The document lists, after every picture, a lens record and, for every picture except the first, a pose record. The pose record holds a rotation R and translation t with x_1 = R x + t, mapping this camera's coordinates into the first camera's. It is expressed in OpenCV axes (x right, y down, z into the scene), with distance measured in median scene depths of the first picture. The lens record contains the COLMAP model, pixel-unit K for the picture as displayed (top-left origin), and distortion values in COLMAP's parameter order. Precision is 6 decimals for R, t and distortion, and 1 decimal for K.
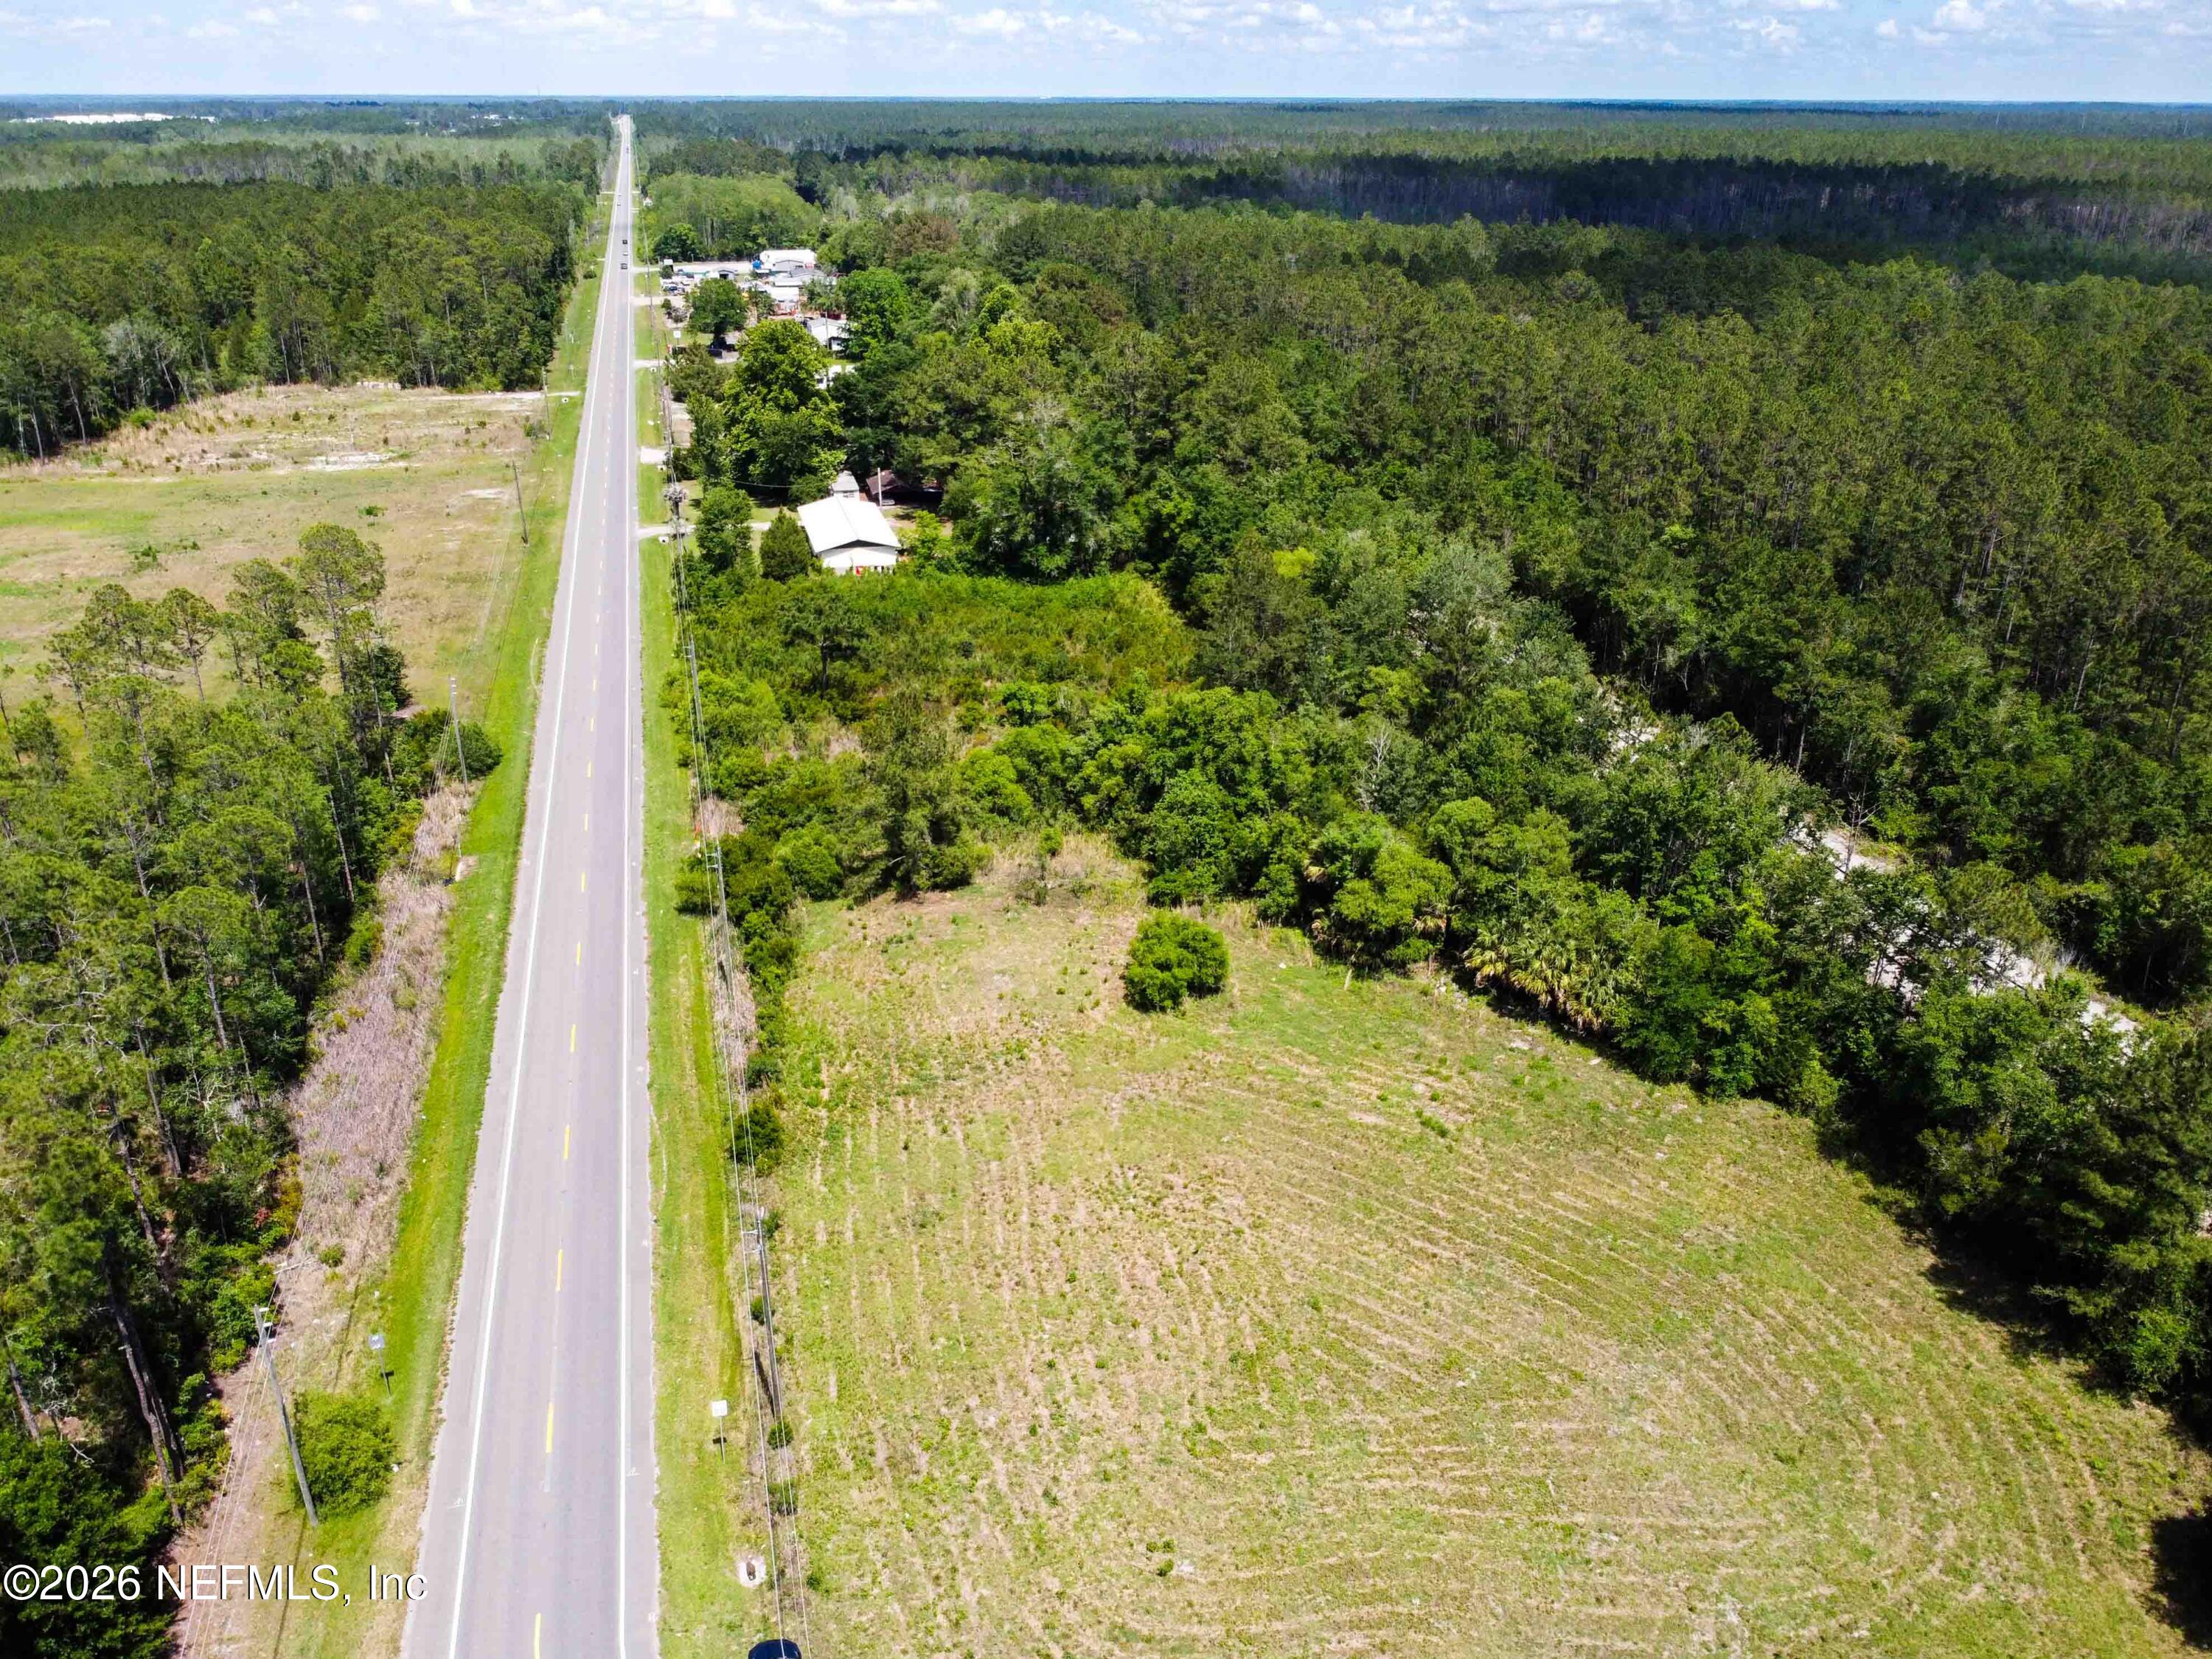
lens RADIAL K [[1703.2, 0, 1109.8], [0, 1703.2, 825.9], [0, 0, 1]] dist [-0.007247, 0.003656]
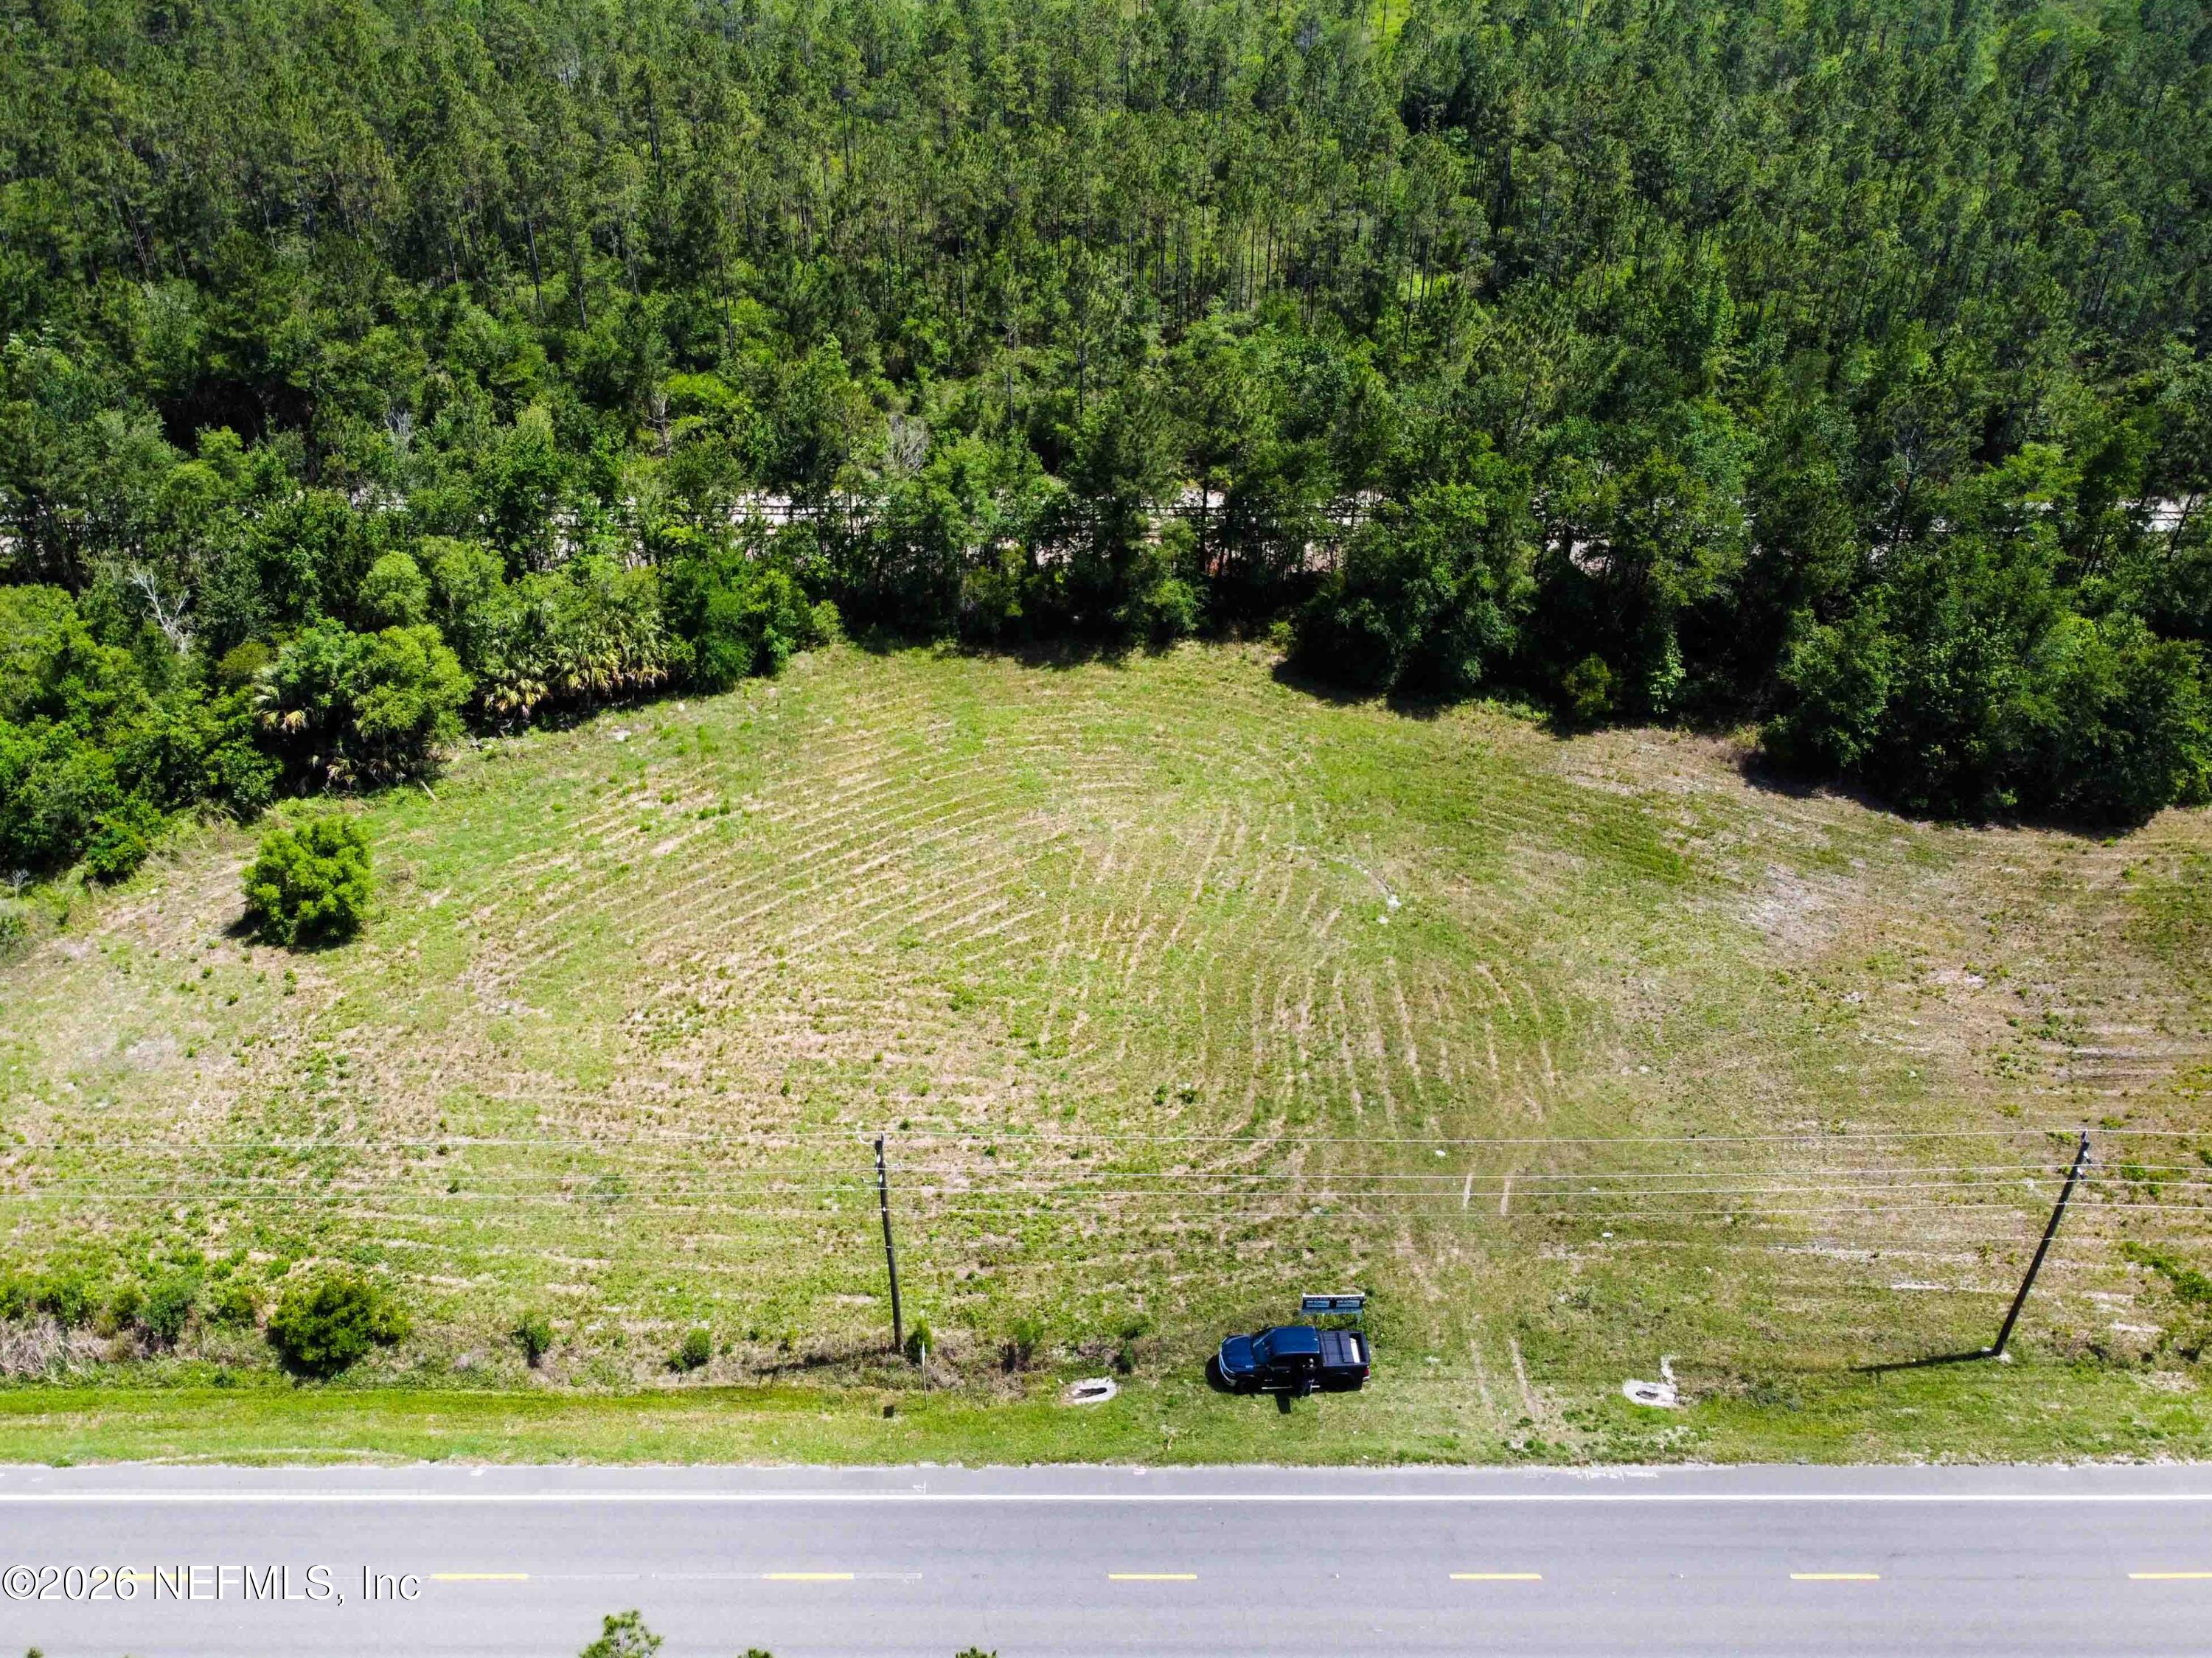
lens RADIAL K [[1703.1, 0, 1106.7], [0, 1703.1, 835.7], [0, 0, 1]] dist [-0.007247, 0.003656]
pose [[0.244095, -0.542708, 0.803670, -0.601758], [0.381783, 0.815591, 0.434801, -0.170524], [-0.891437, 0.200695, 0.406279, 0.403979]]
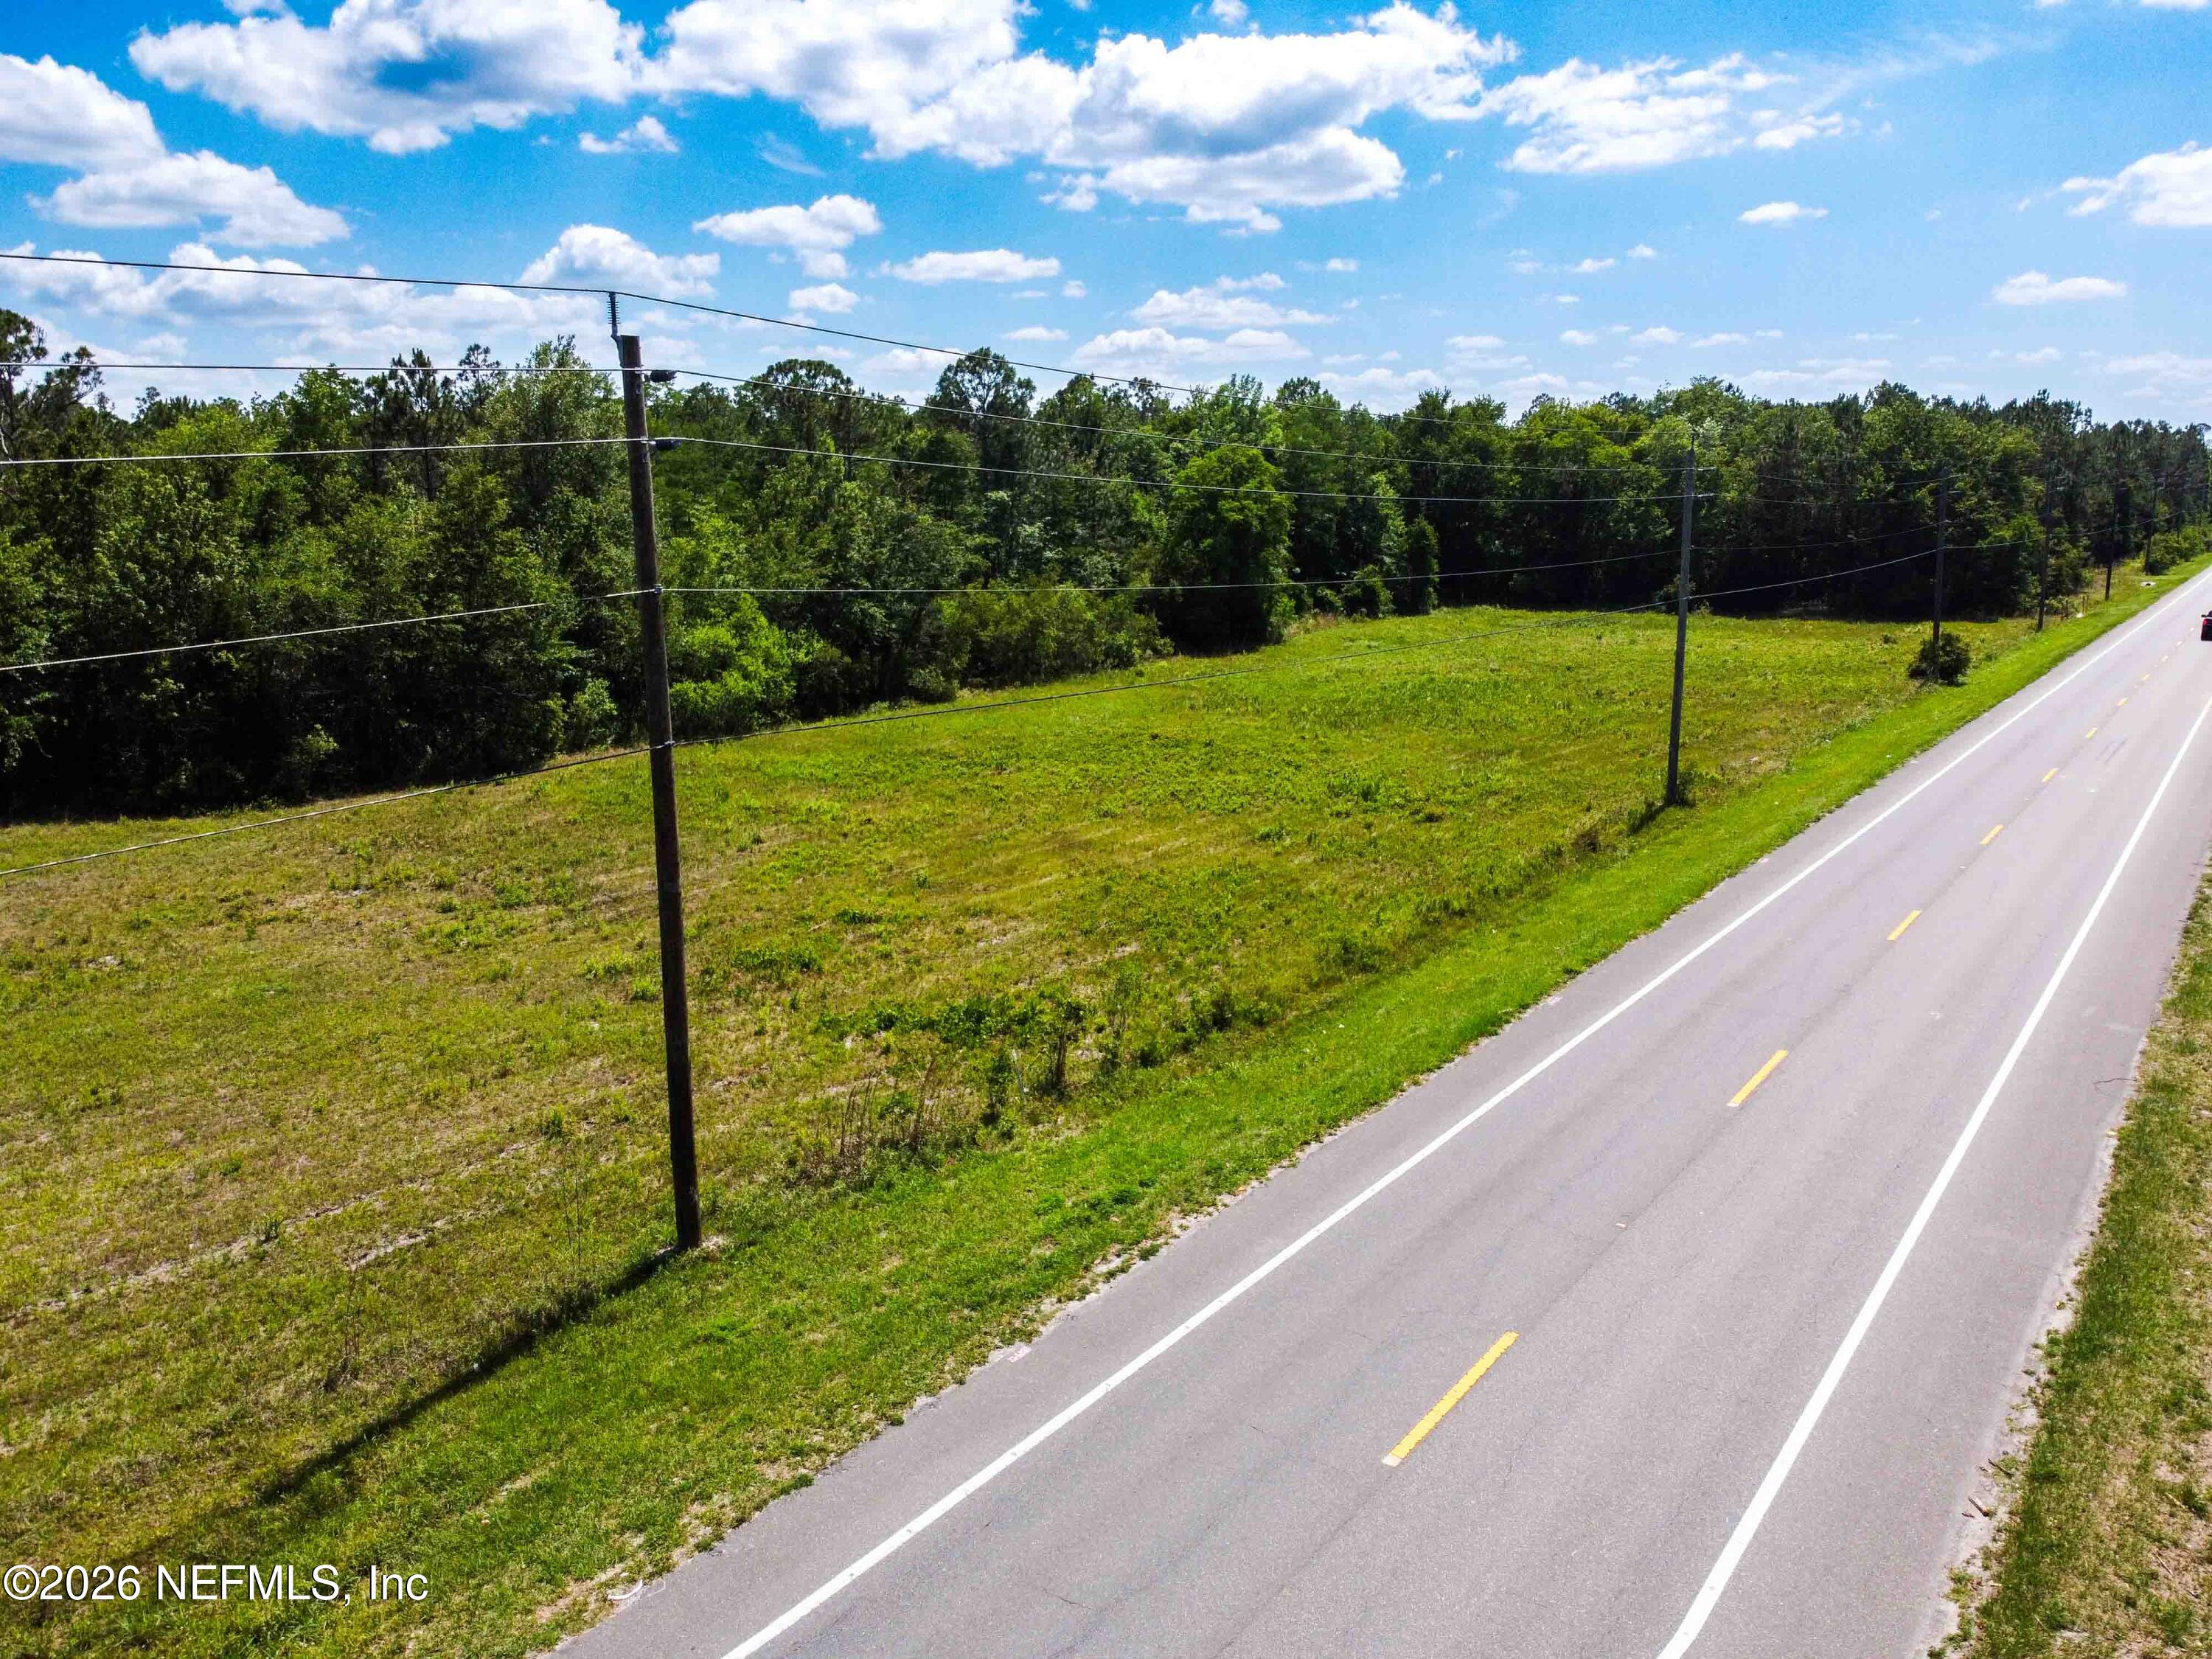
lens RADIAL K [[1703.2, 0, 1093.7], [0, 1703.2, 820.5], [0, 0, 1]] dist [-0.007247, 0.003656]
pose [[-0.636979, -0.154648, 0.755210, -0.252318], [0.320807, 0.837629, 0.442109, 0.333095], [-0.700957, 0.523891, -0.483939, 0.448871]]
